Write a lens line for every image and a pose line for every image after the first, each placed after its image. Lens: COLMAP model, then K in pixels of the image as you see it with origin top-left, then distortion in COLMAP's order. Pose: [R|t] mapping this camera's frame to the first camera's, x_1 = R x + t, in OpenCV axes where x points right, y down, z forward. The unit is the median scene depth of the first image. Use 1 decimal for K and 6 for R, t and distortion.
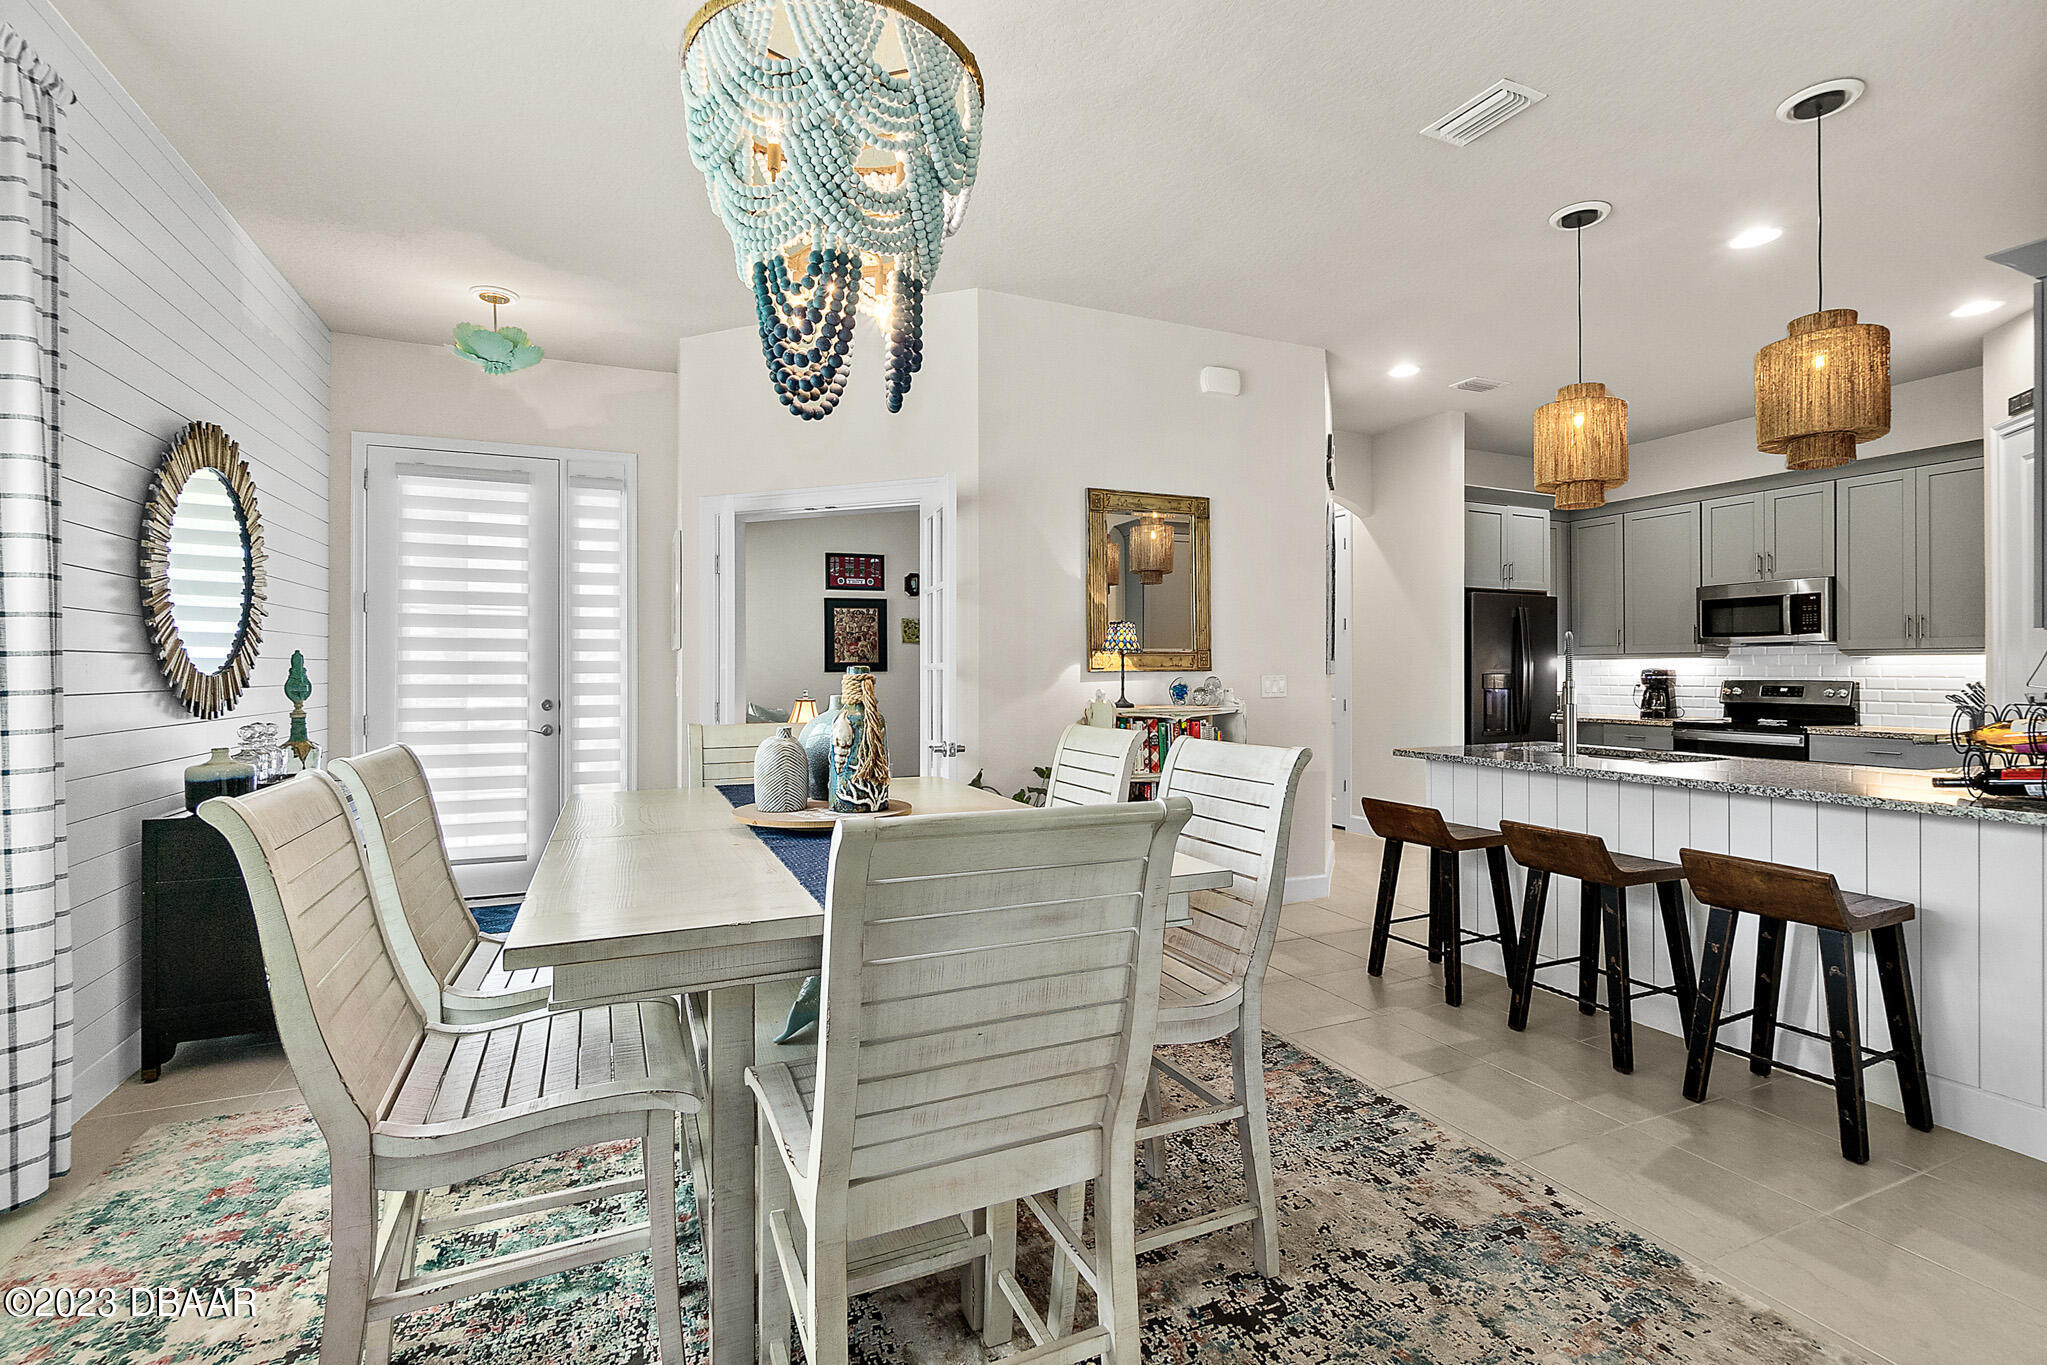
lens RADIAL K [[888.3, 0, 1012.1], [0, 888.3, 673.0], [0, 0, 1]] dist [-0.002621, -0.000302]
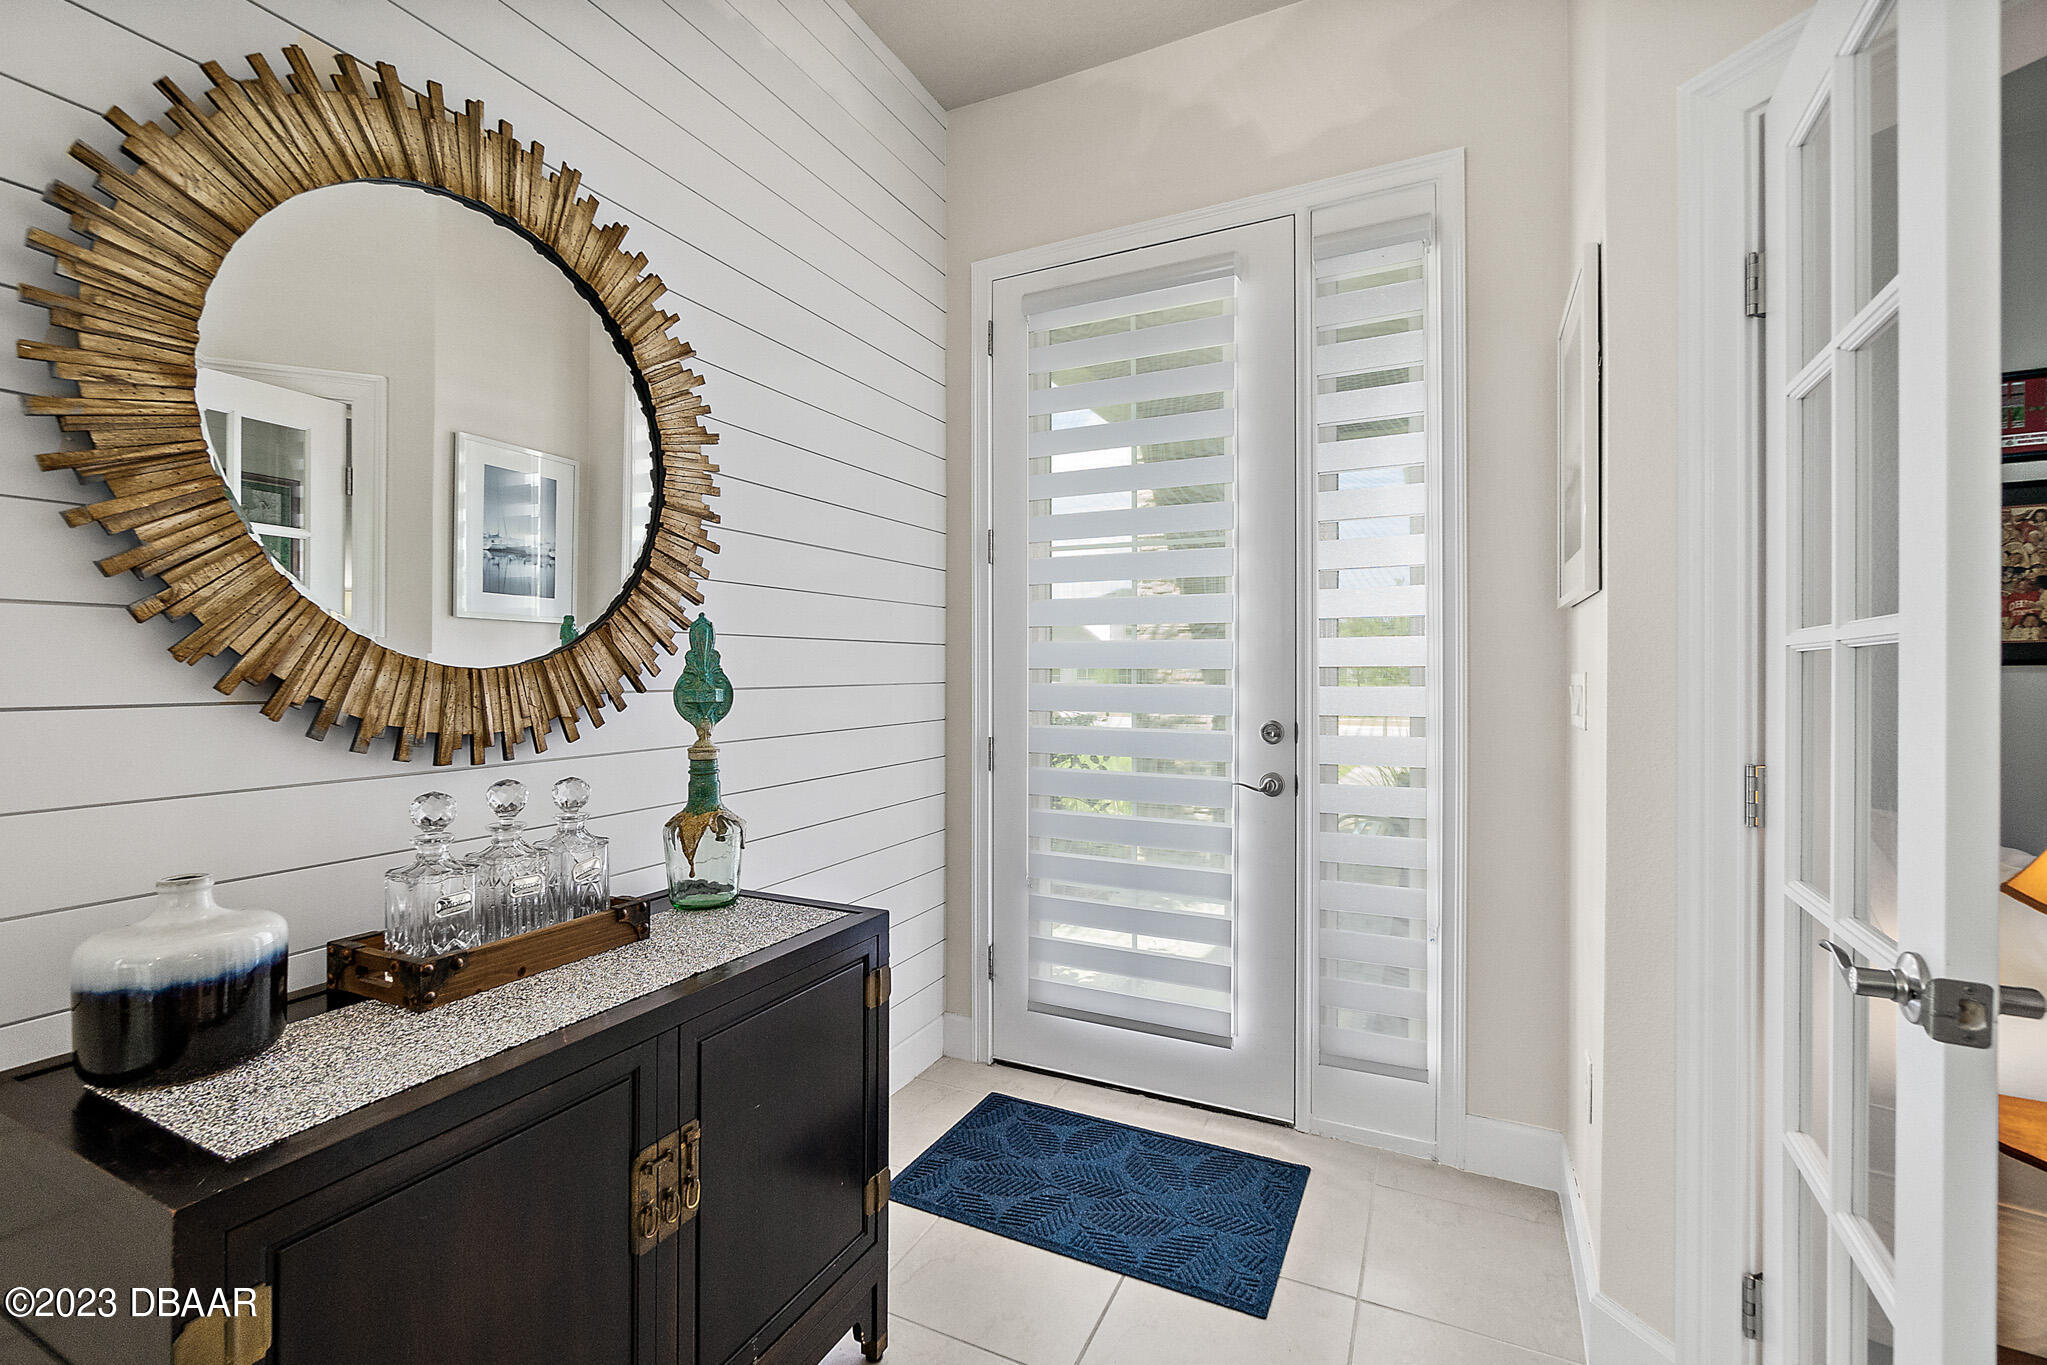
lens RADIAL K [[888.3, 0, 1010.7], [0, 888.3, 671.7], [0, 0, 1]] dist [-0.002621, -0.000302]
pose [[0.645111, 0.000950, -0.764088, -0.272573], [-0.000848, 1.000000, 0.000527, 0.003204], [0.764088, 0.000308, 0.645112, 0.640588]]
